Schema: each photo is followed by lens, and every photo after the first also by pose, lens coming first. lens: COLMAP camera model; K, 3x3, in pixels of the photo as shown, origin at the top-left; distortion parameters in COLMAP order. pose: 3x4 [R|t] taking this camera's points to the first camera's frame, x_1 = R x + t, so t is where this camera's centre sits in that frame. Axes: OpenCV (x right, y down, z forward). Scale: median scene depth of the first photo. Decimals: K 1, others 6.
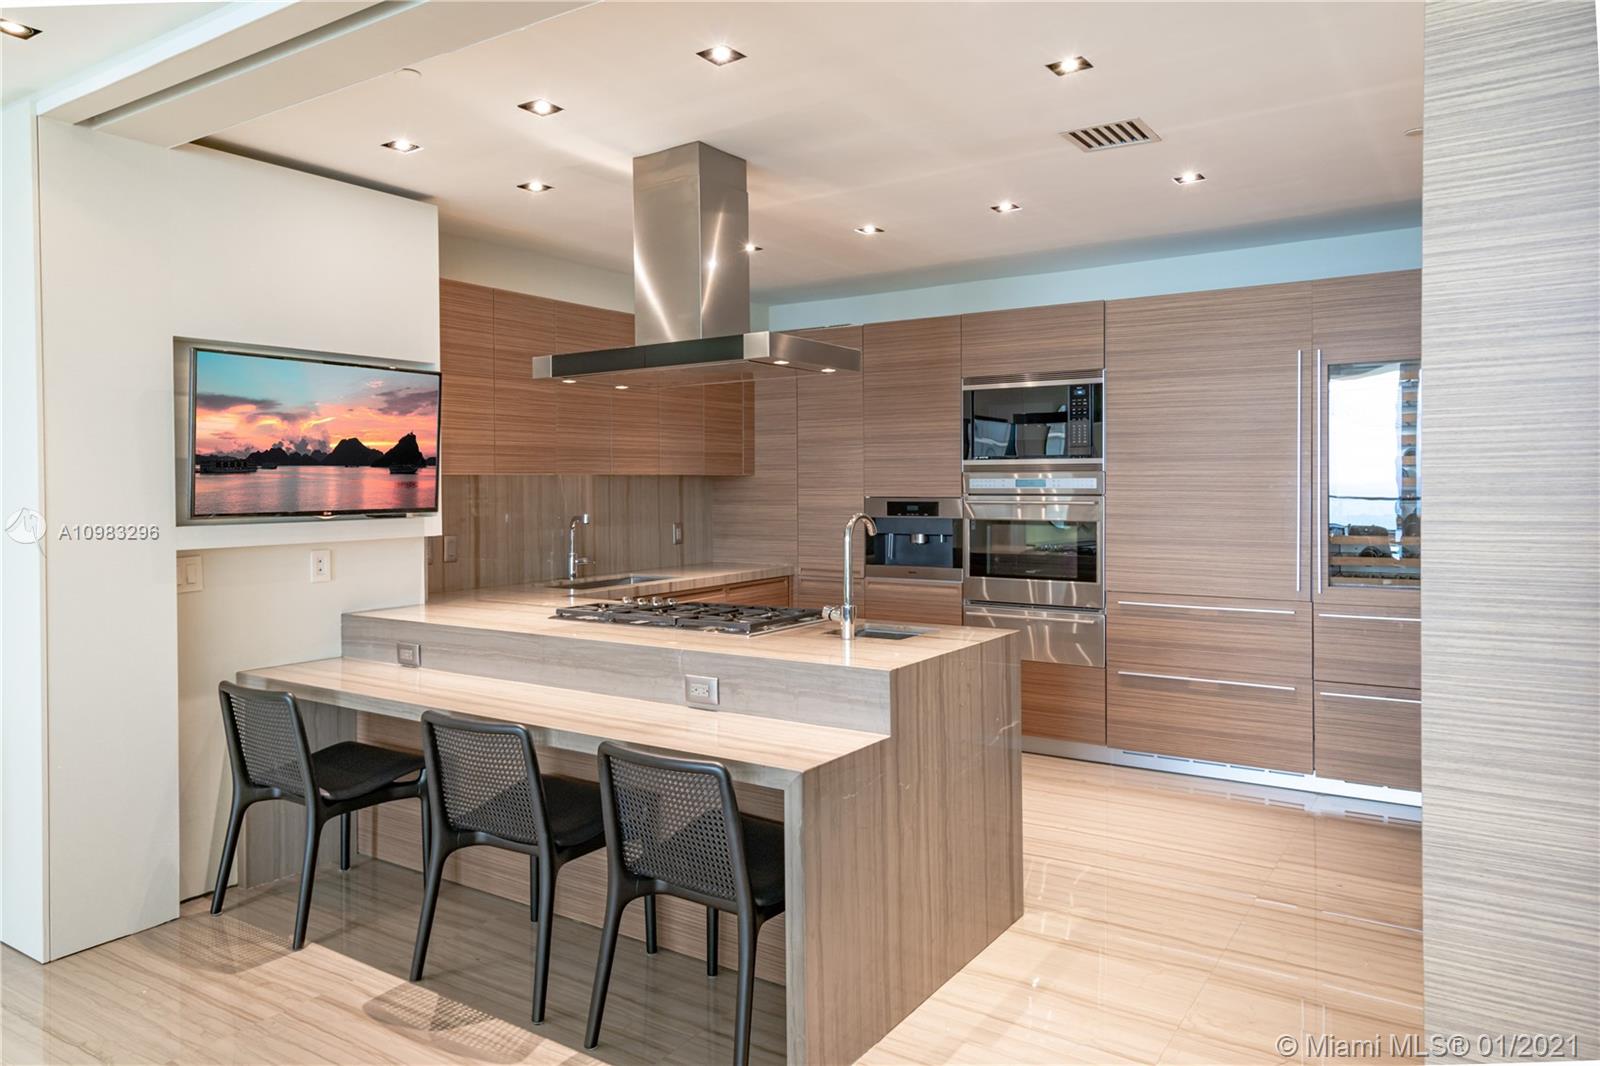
lens RADIAL K [[1042.5, 0, 787.1], [0, 1042.5, 498.8], [0, 0, 1]] dist [0.006671, 0.041236]
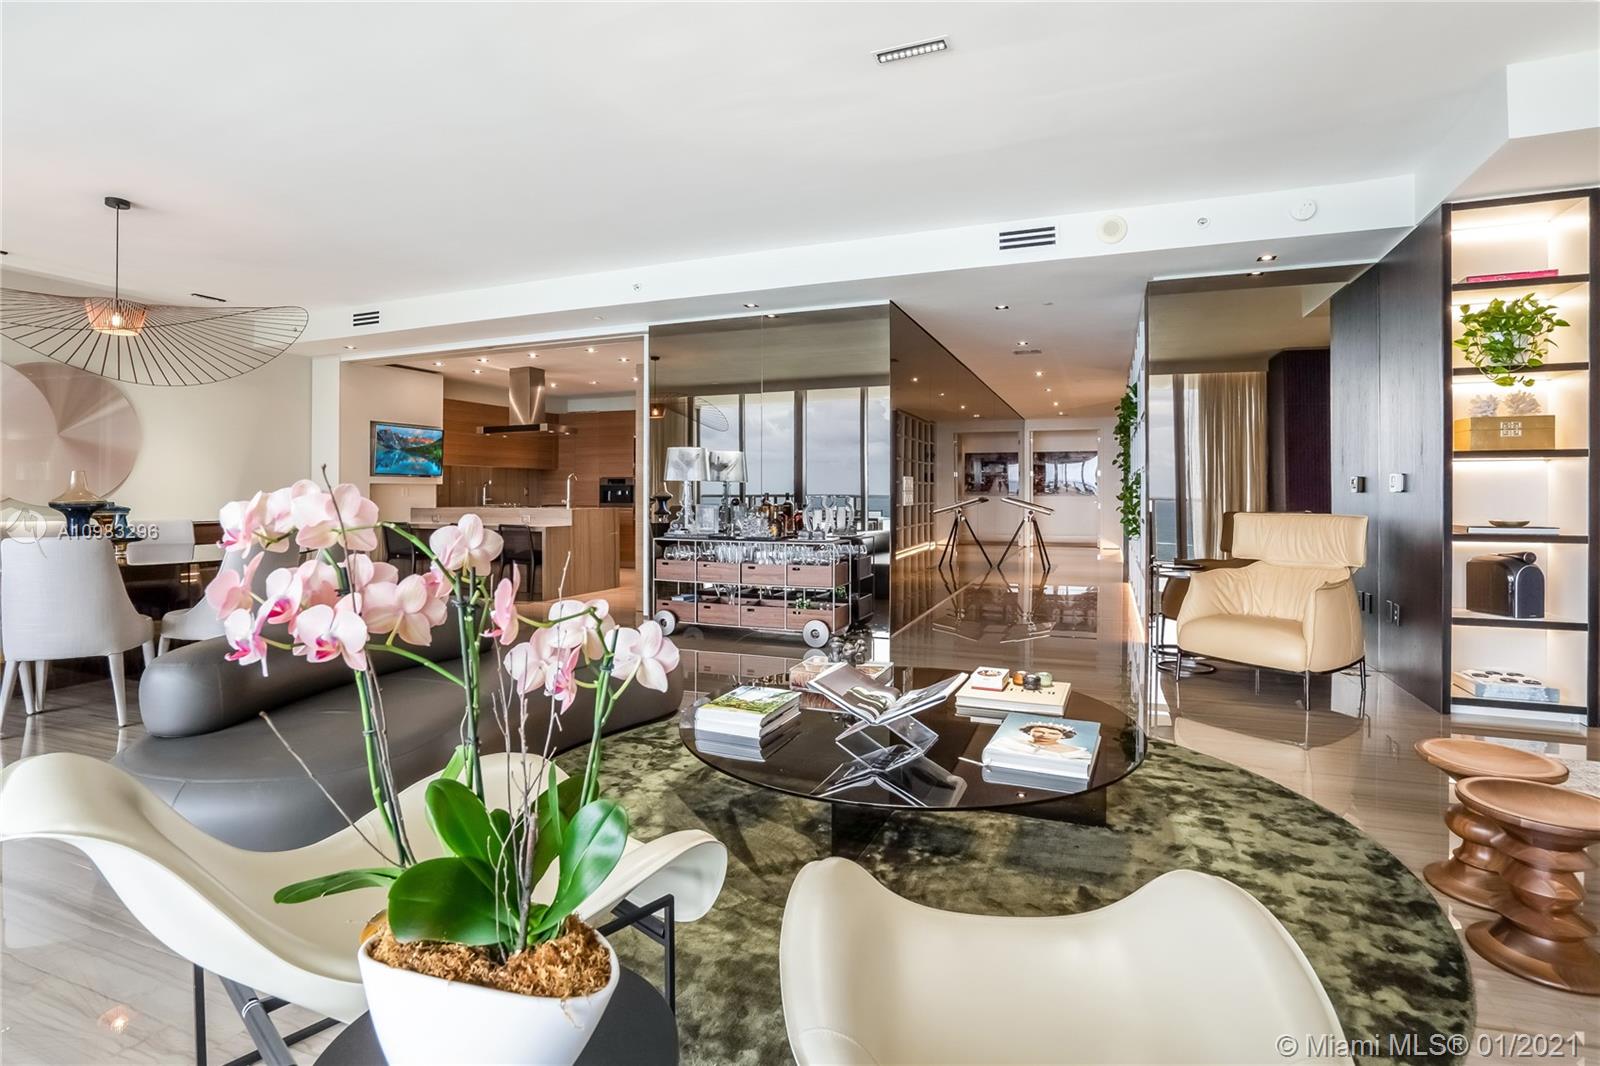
lens RADIAL K [[787.2, 0, 789.5], [0, 787.2, 498.2], [0, 0, 1]] dist [-0.040980, 0.021373]
pose [[0.979843, 0.006056, 0.199679, 0.202888], [-0.003736, 0.999921, -0.011993, 0.099819], [-0.199736, 0.011005, 0.979788, -1.423016]]
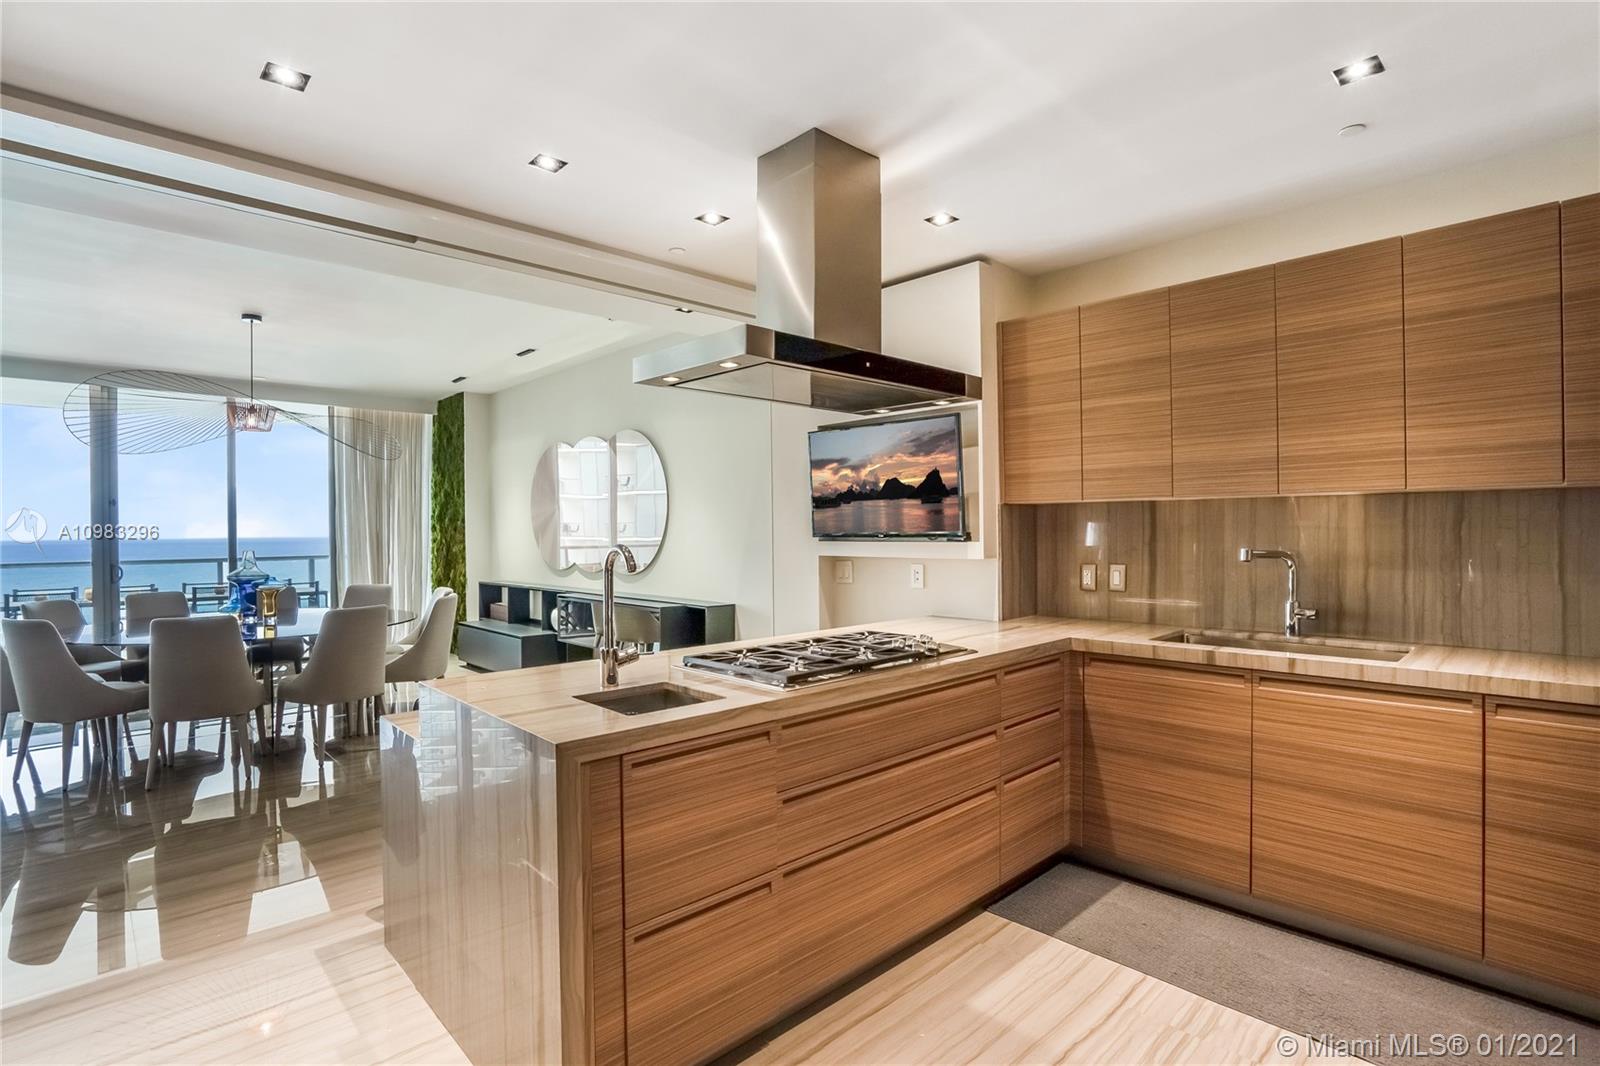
lens RADIAL K [[795.0, 0, 843.9], [0, 795.0, 535.3], [0, 0, 1]] dist [-0.012838, 0.000708]
pose [[-0.186040, 0.016724, -0.982400, 0.510235], [-0.006791, 0.999809, 0.018306, -0.003504], [0.982519, 0.010077, -0.185891, 0.995366]]
